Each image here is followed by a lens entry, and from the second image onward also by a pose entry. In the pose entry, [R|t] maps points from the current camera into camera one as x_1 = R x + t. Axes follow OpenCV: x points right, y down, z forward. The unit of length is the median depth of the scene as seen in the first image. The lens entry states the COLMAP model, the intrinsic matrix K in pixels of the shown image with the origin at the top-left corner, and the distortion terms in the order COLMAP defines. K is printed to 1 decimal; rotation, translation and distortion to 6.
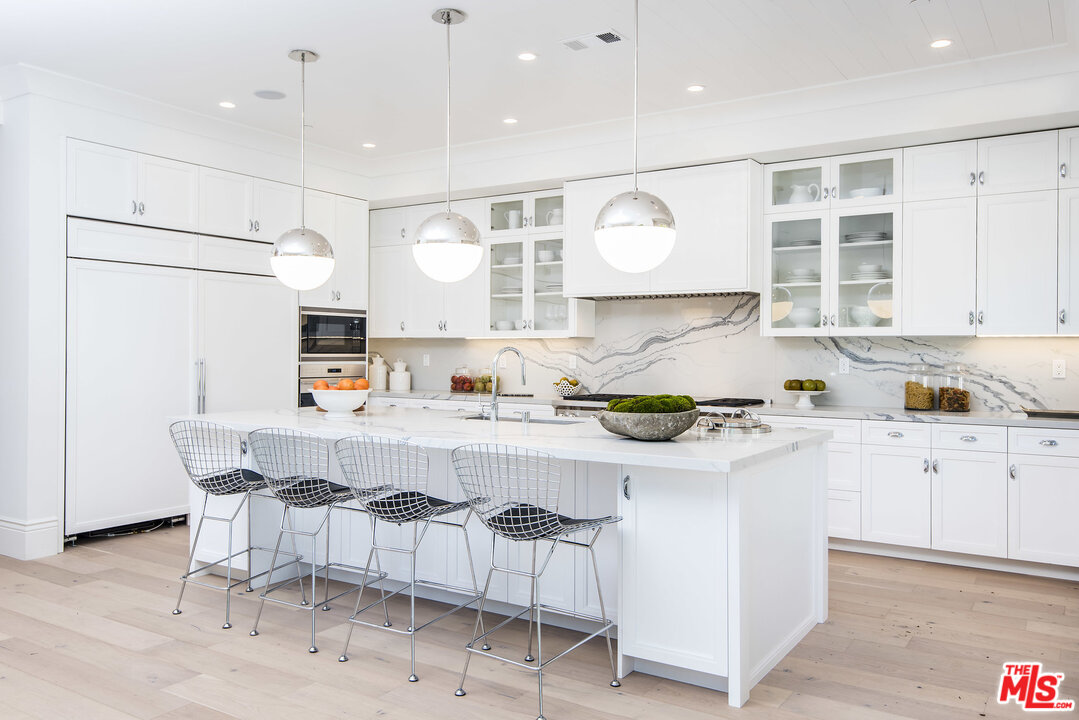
lens RADIAL K [[834.4, 0, 547.5], [0, 834.4, 358.0], [0, 0, 1]] dist [0.009242, 0.006845]
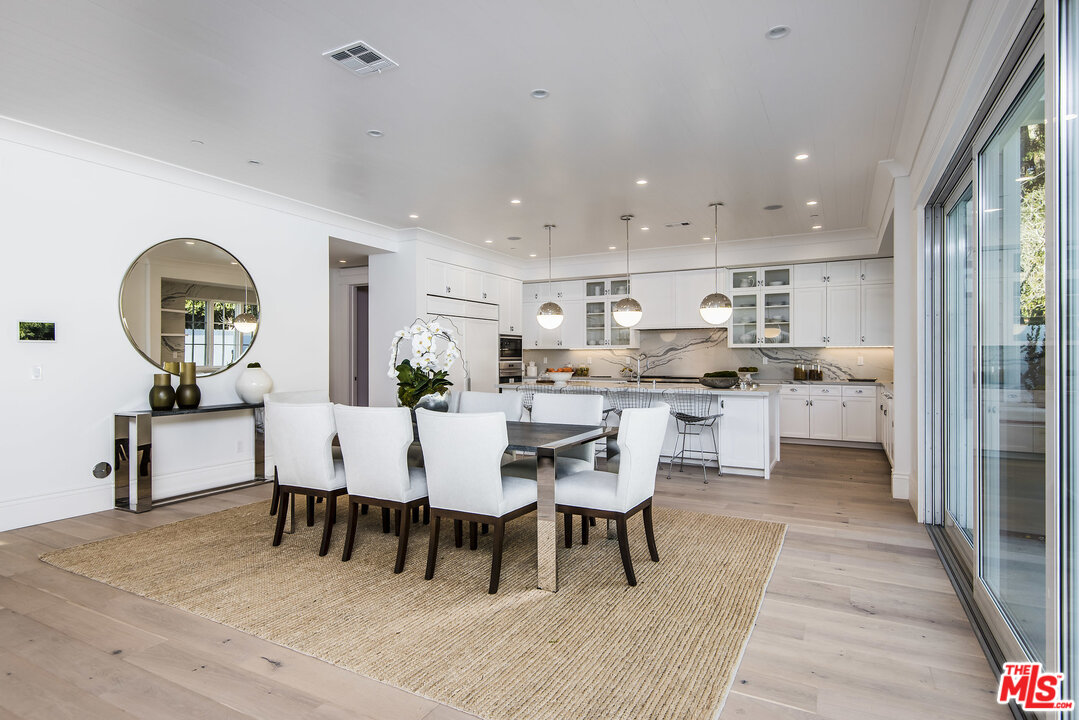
lens RADIAL K [[570.2, 0, 543.5], [0, 570.2, 359.6], [0, 0, 1]] dist [0.028092, 0.000658]
pose [[0.995893, -0.008500, 0.090136, -0.375117], [0.008591, 0.999963, -0.000623, 0.002342], [-0.090128, 0.001395, 0.995929, -0.467613]]
